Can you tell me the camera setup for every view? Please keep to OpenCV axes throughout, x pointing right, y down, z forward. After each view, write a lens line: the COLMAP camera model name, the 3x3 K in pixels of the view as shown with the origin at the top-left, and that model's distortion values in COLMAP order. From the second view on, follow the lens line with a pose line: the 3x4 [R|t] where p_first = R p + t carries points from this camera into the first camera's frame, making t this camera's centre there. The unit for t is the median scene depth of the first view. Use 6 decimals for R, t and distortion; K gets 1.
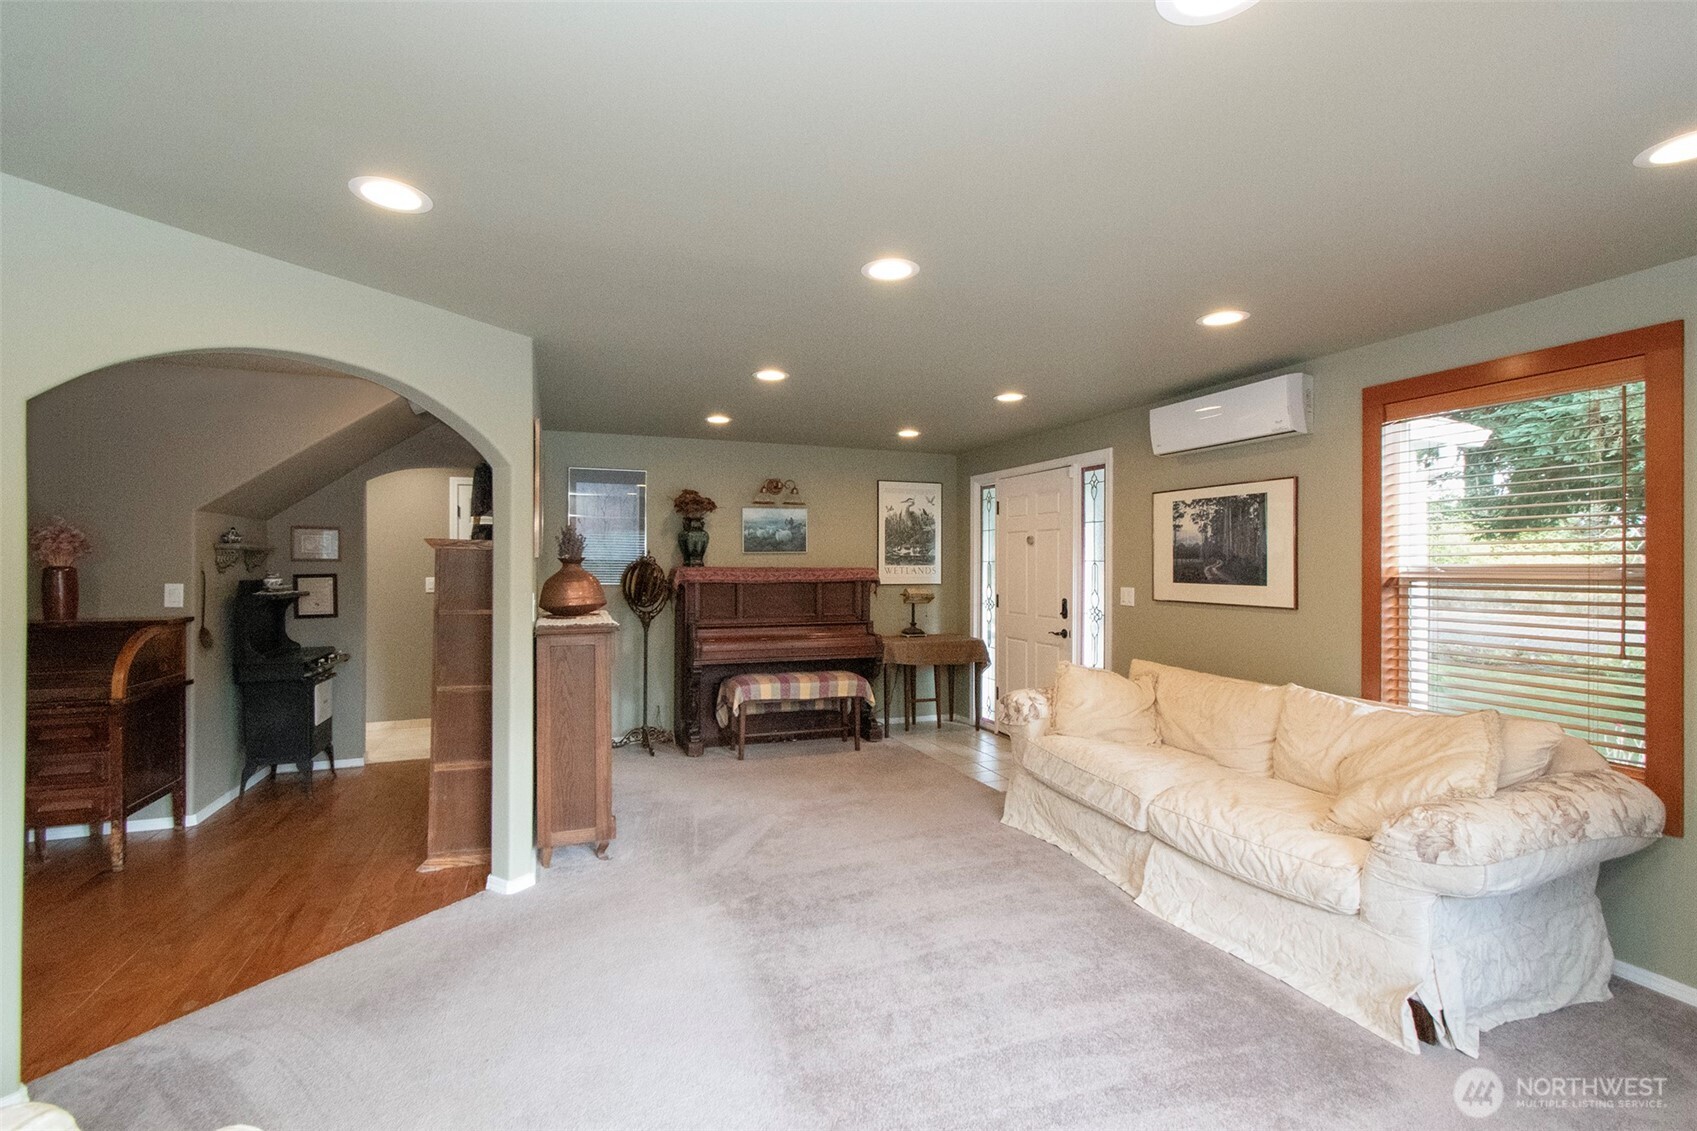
lens RADIAL K [[758.5, 0, 849.2], [0, 758.5, 563.8], [0, 0, 1]] dist [-0.002266, -0.003692]
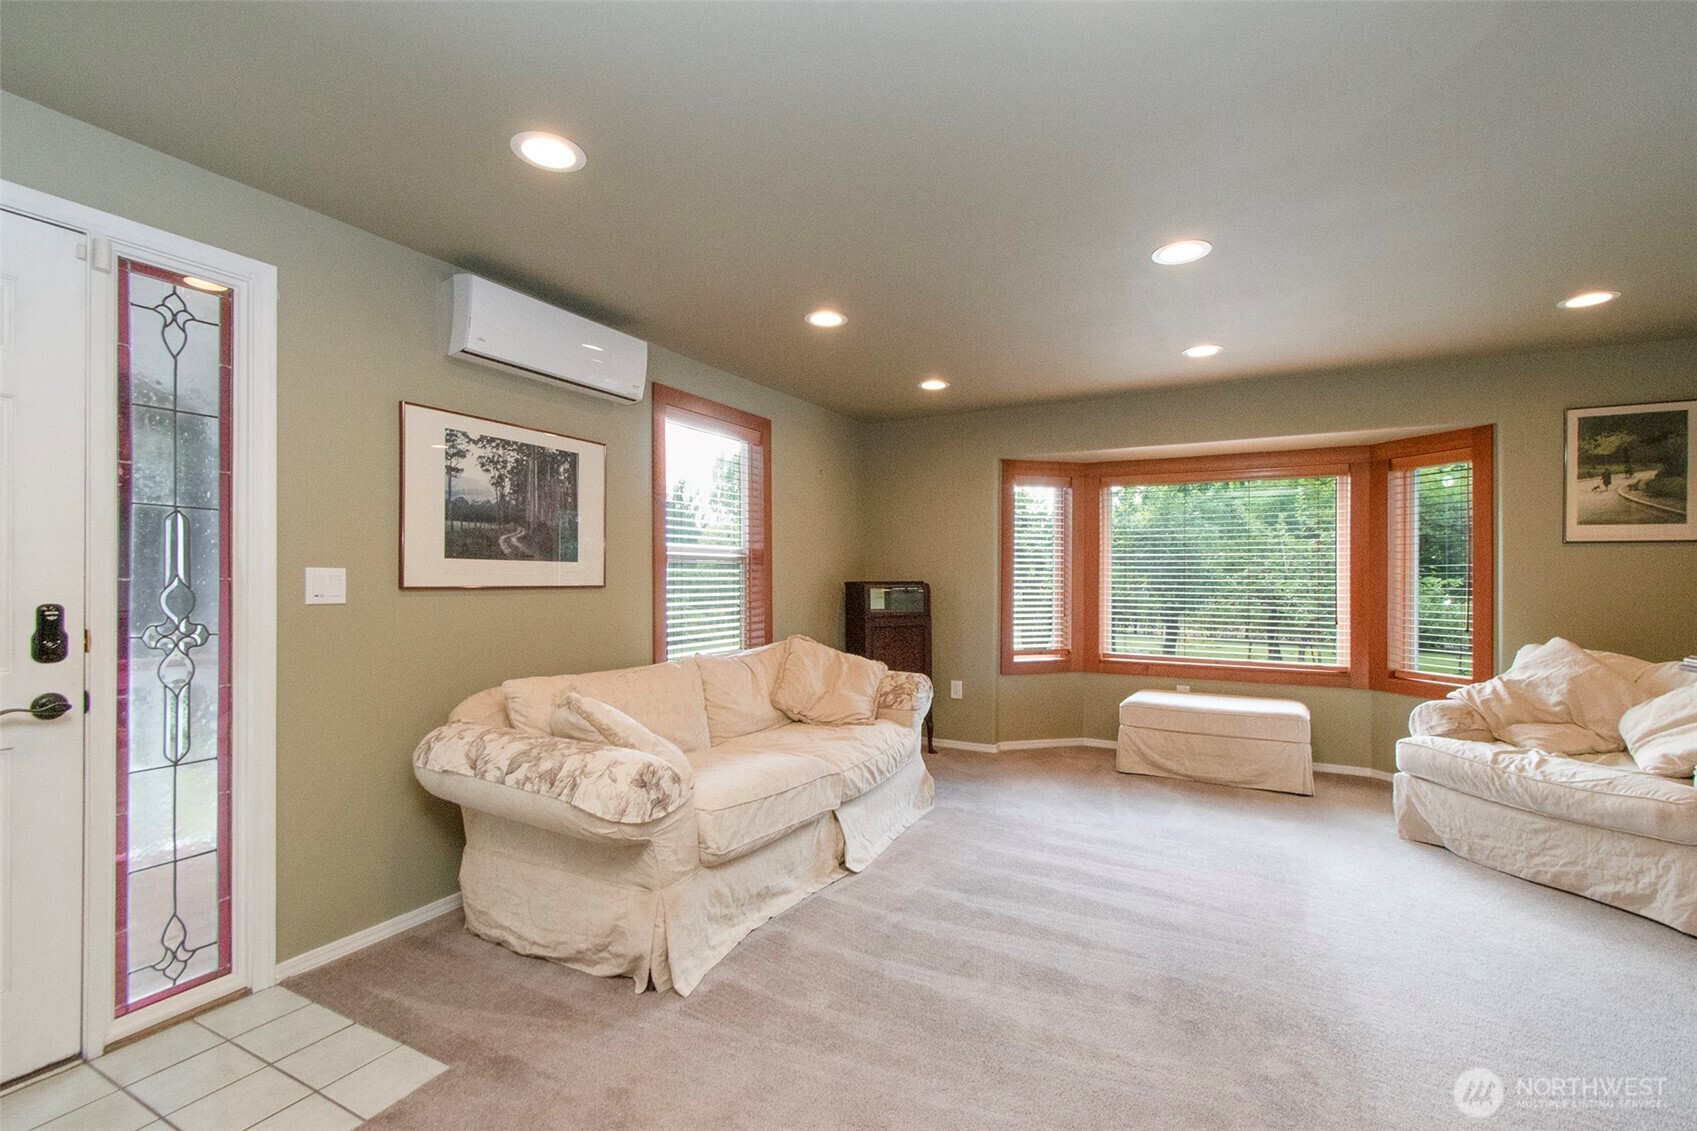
lens RADIAL K [[758.5, 0, 844.7], [0, 758.5, 569.2], [0, 0, 1]] dist [-0.002266, -0.003692]
pose [[-0.652901, 0.010144, 0.757376, -0.270680], [0.001850, 0.999929, -0.011797, 0.043843], [-0.757441, -0.006301, -0.652873, 1.218609]]
